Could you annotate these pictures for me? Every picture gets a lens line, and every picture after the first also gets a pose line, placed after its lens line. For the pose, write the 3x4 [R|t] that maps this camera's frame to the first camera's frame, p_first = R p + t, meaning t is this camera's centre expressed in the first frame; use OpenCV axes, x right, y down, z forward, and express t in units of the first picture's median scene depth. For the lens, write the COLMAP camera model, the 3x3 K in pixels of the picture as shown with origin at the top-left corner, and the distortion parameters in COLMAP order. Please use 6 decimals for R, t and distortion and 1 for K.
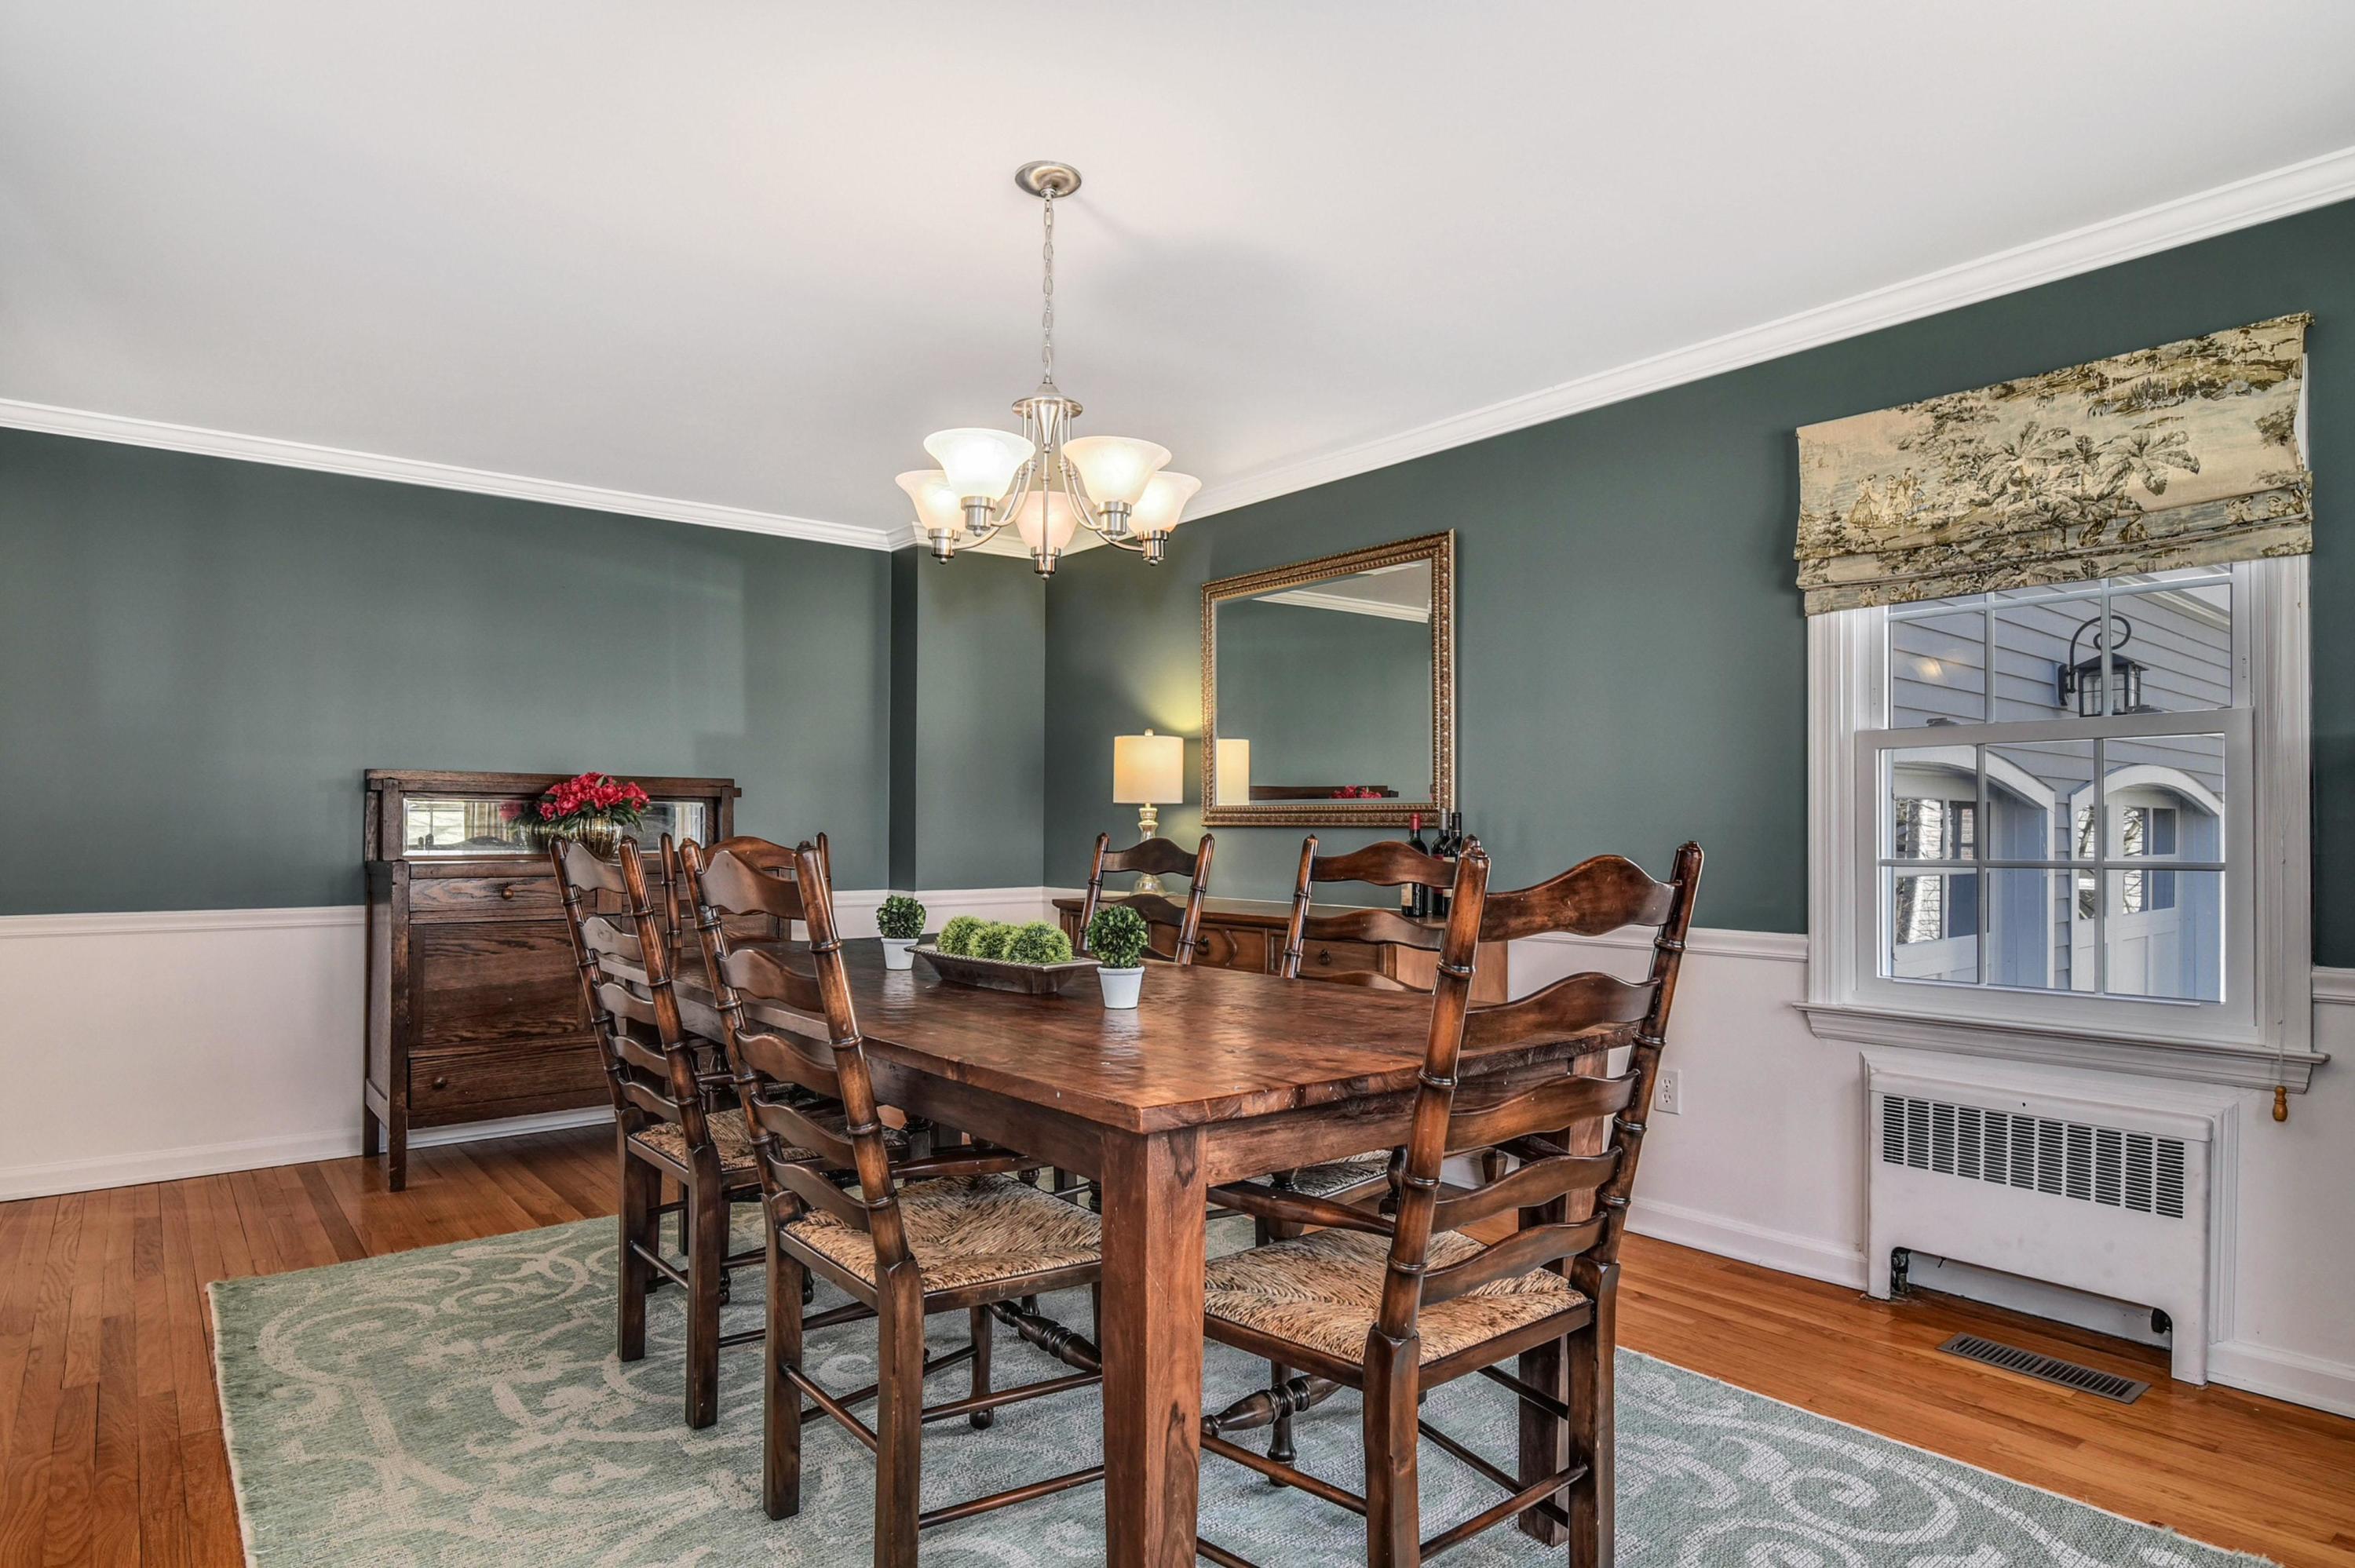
lens RADIAL K [[1305.6, 0, 1174.7], [0, 1305.6, 805.8], [0, 0, 1]] dist [-0.013532, -0.002043]
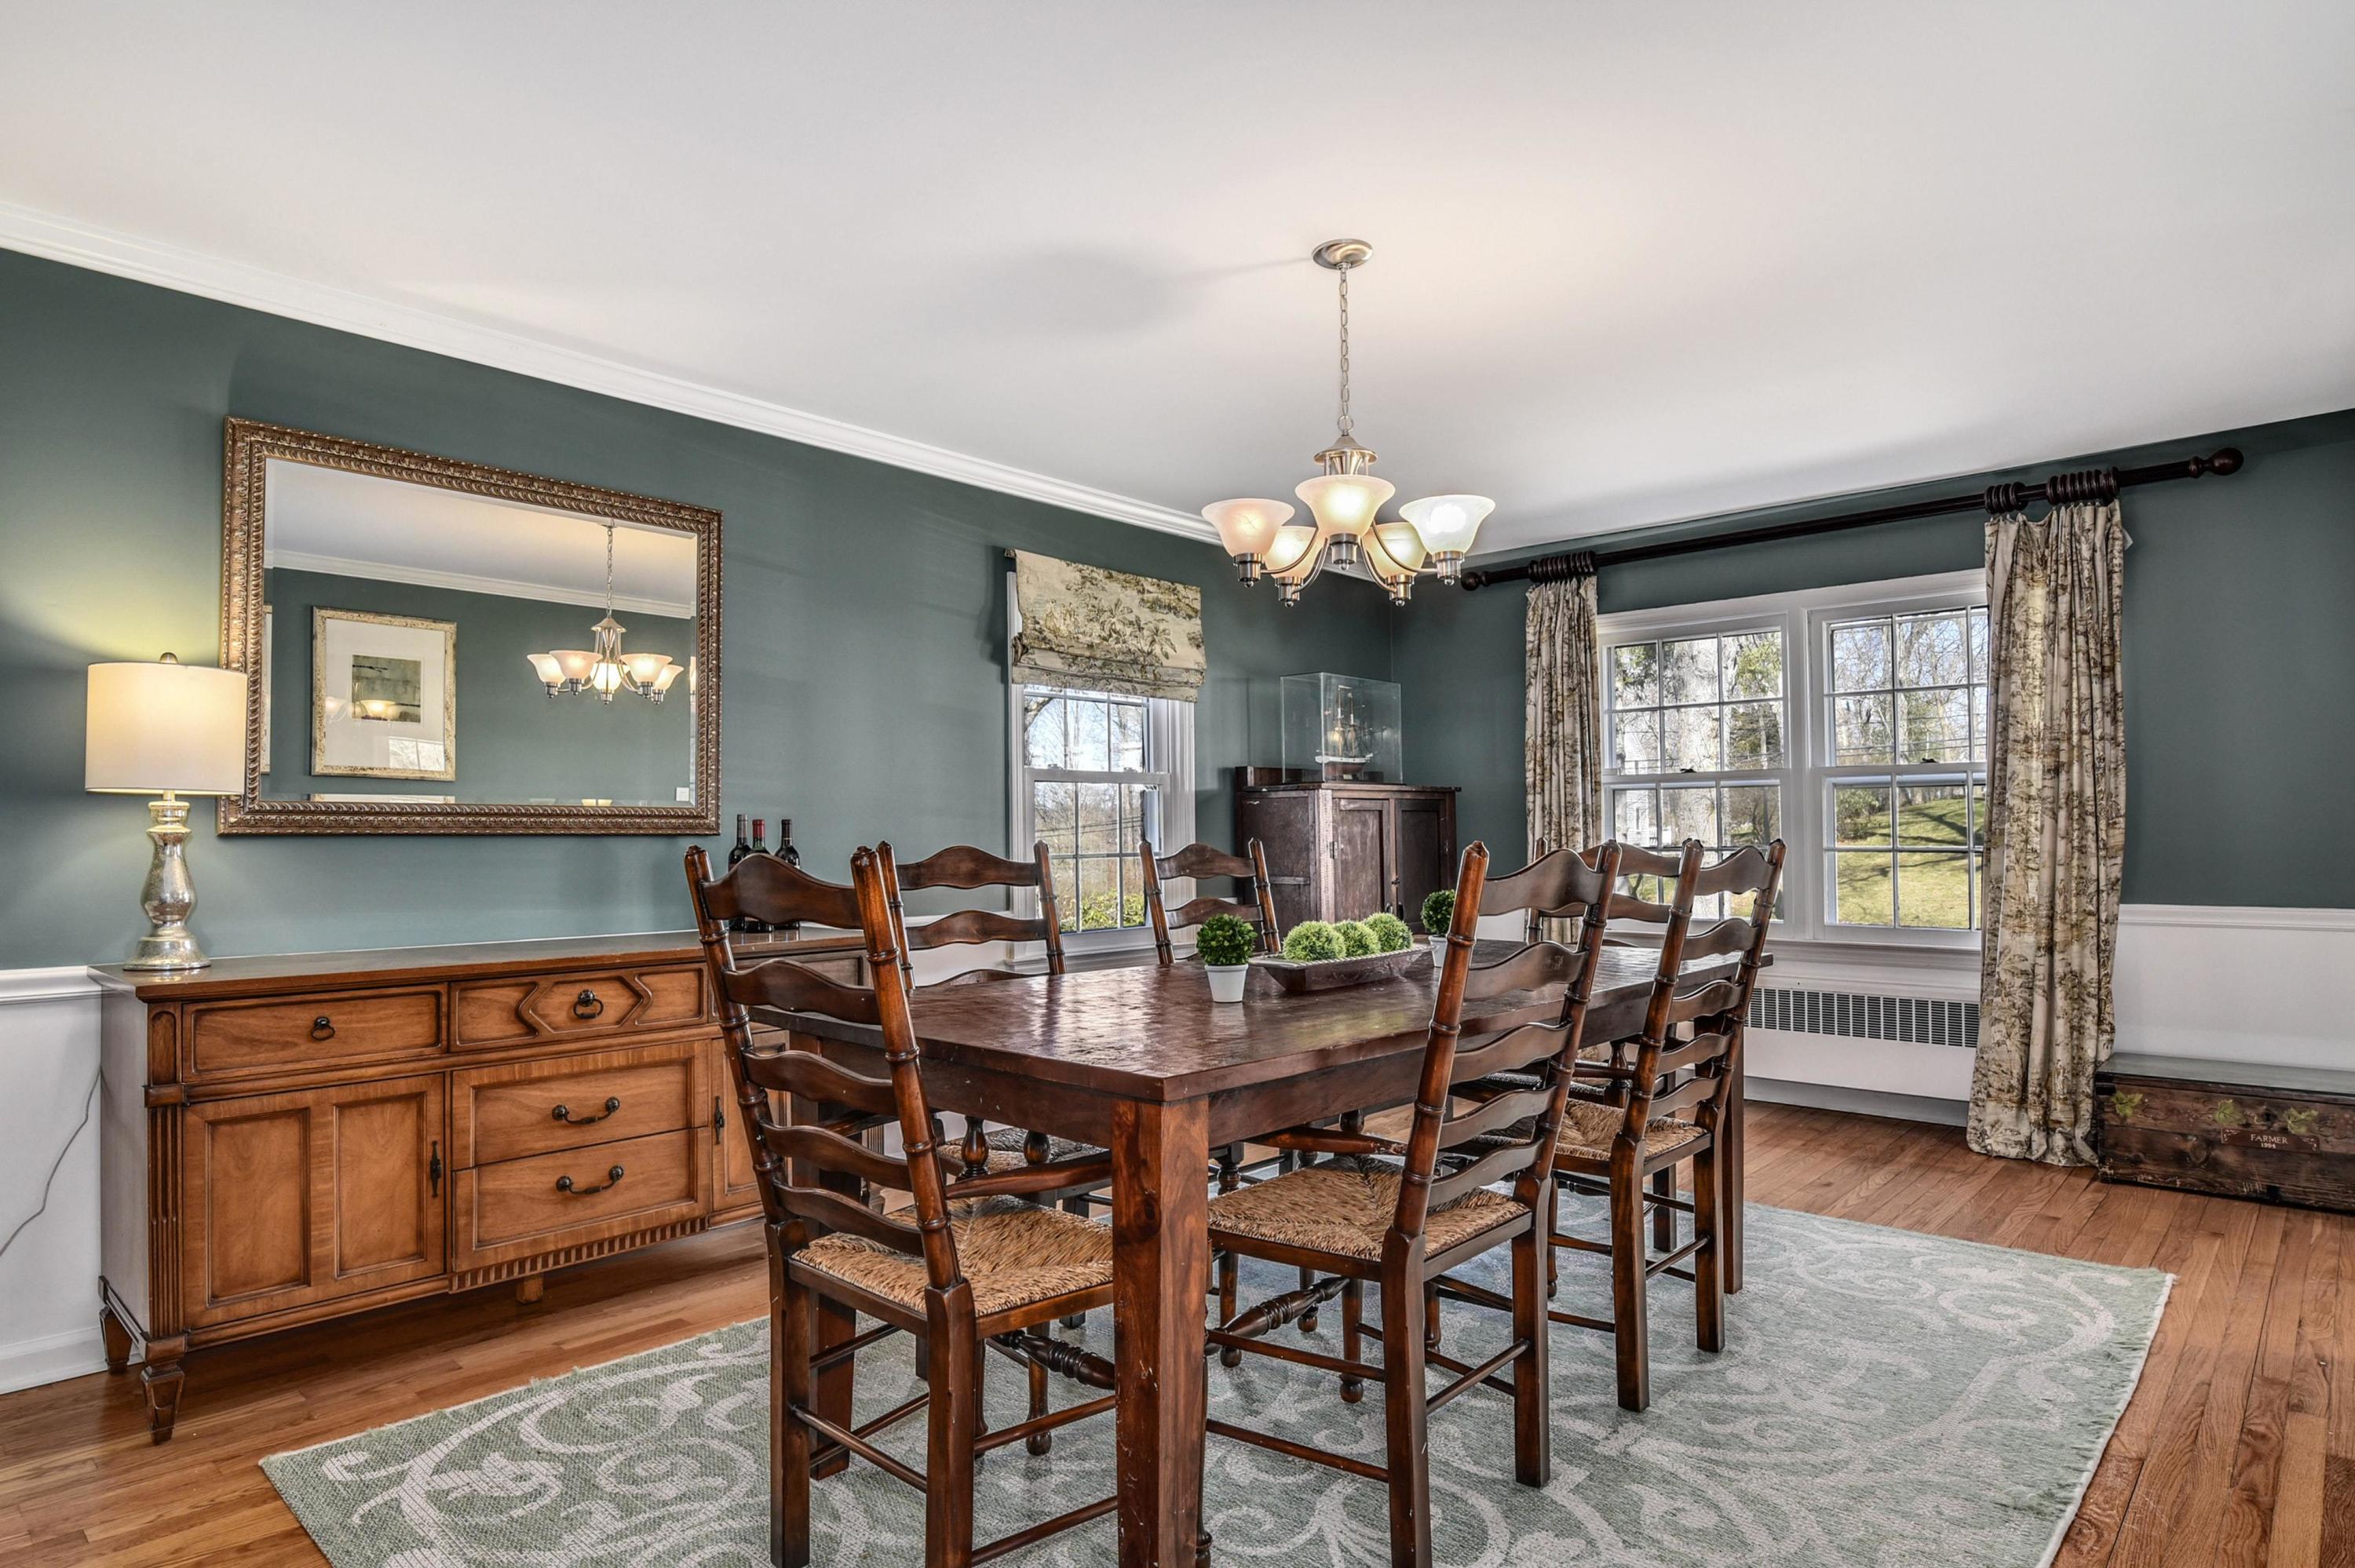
lens RADIAL K [[1305.6, 0, 1173.5], [0, 1305.6, 791.3], [0, 0, 1]] dist [-0.013532, -0.002043]
pose [[-0.151479, 0.028265, 0.988056, -1.043963], [-0.014513, 0.999420, -0.030815, 0.012165], [-0.988354, -0.019007, -0.150981, 1.169319]]
